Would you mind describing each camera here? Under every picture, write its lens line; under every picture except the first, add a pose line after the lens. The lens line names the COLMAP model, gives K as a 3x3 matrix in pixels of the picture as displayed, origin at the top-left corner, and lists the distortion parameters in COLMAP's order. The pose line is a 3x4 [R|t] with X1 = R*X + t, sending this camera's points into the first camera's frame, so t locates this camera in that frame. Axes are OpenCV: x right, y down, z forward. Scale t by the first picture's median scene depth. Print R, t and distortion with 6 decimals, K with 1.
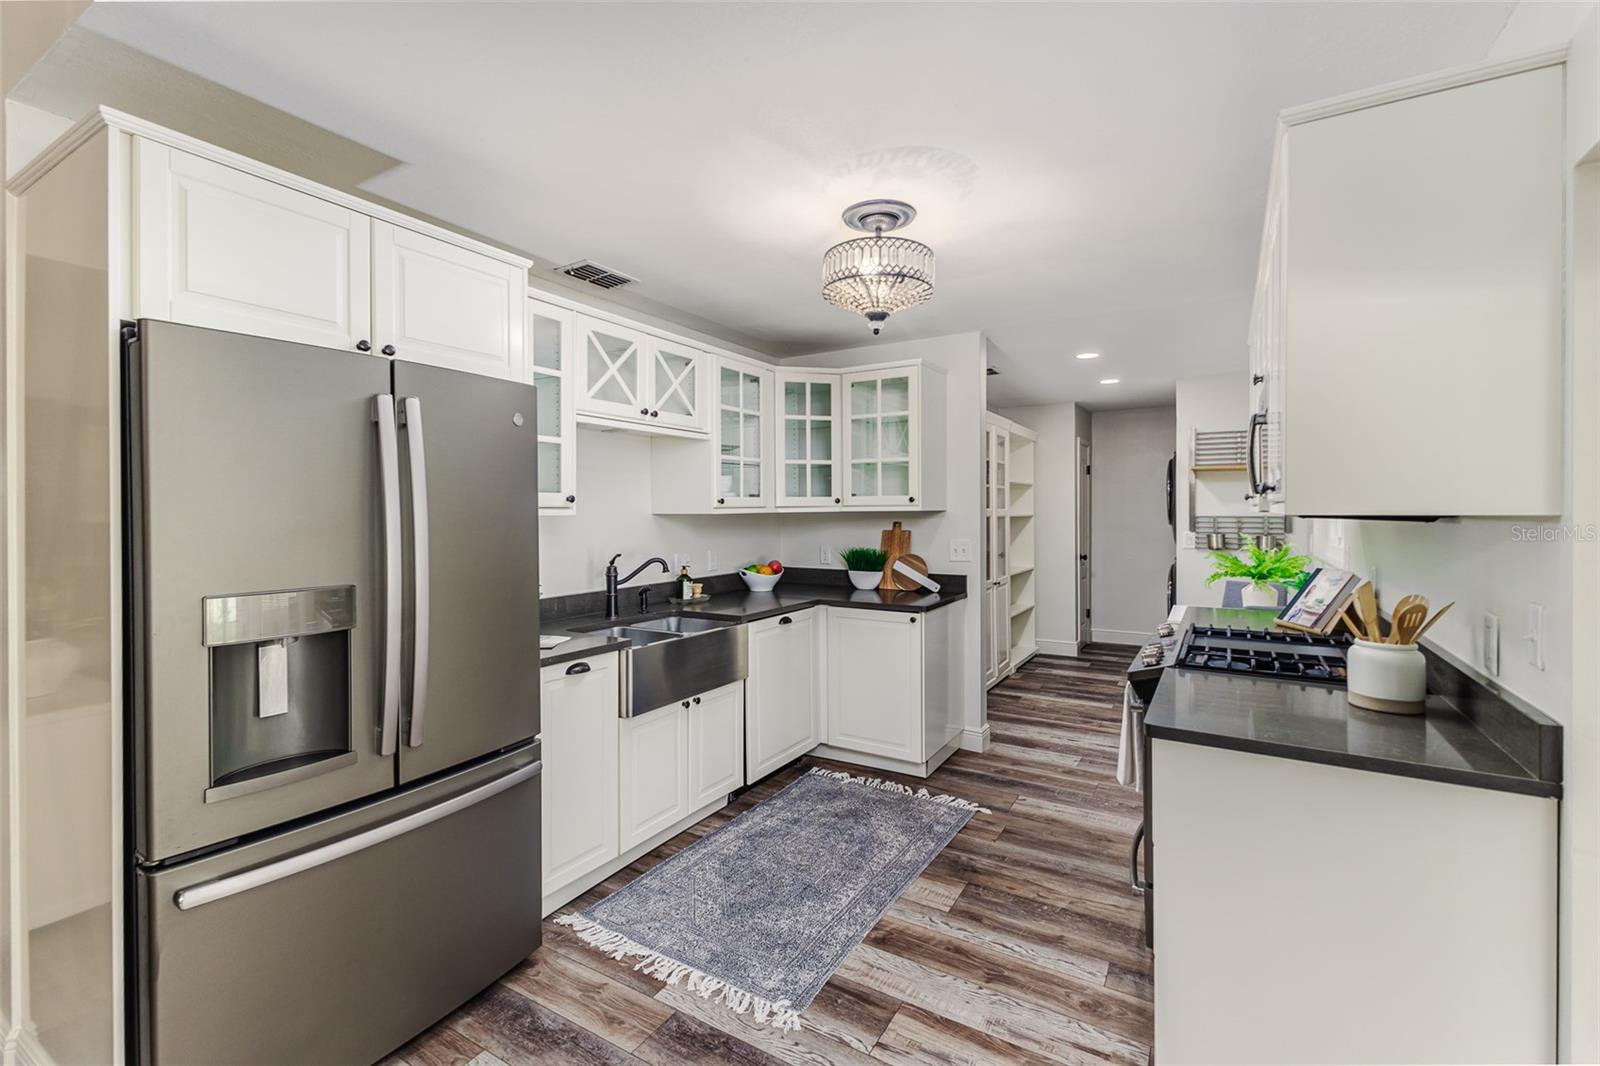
lens RADIAL K [[704.1, 0, 800.0], [0, 704.1, 522.5], [0, 0, 1]] dist [0.000355, -0.000603]
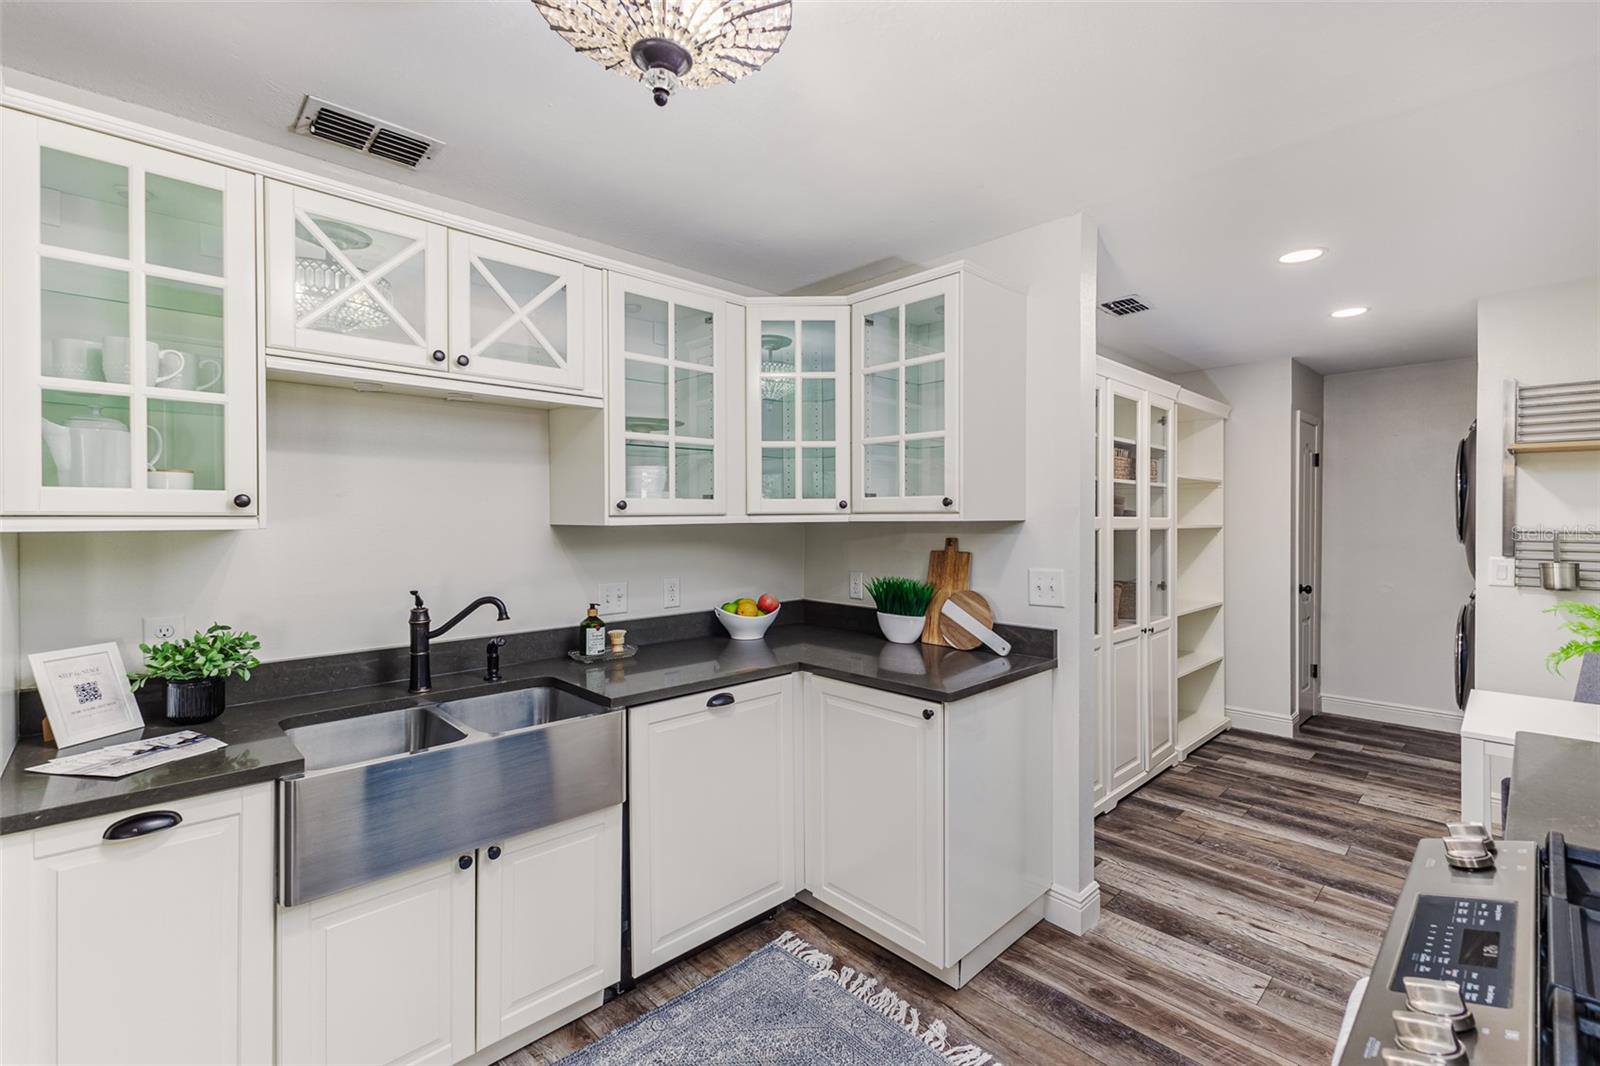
lens RADIAL K [[770.4, 0, 772.9], [0, 770.4, 533.7], [0, 0, 1]] dist [0.022705, -0.009182]
pose [[0.972674, 0.006887, -0.232074, 0.151653], [-0.006080, 0.999973, 0.004191, -0.007191], [0.232097, -0.002665, 0.972689, 0.304169]]
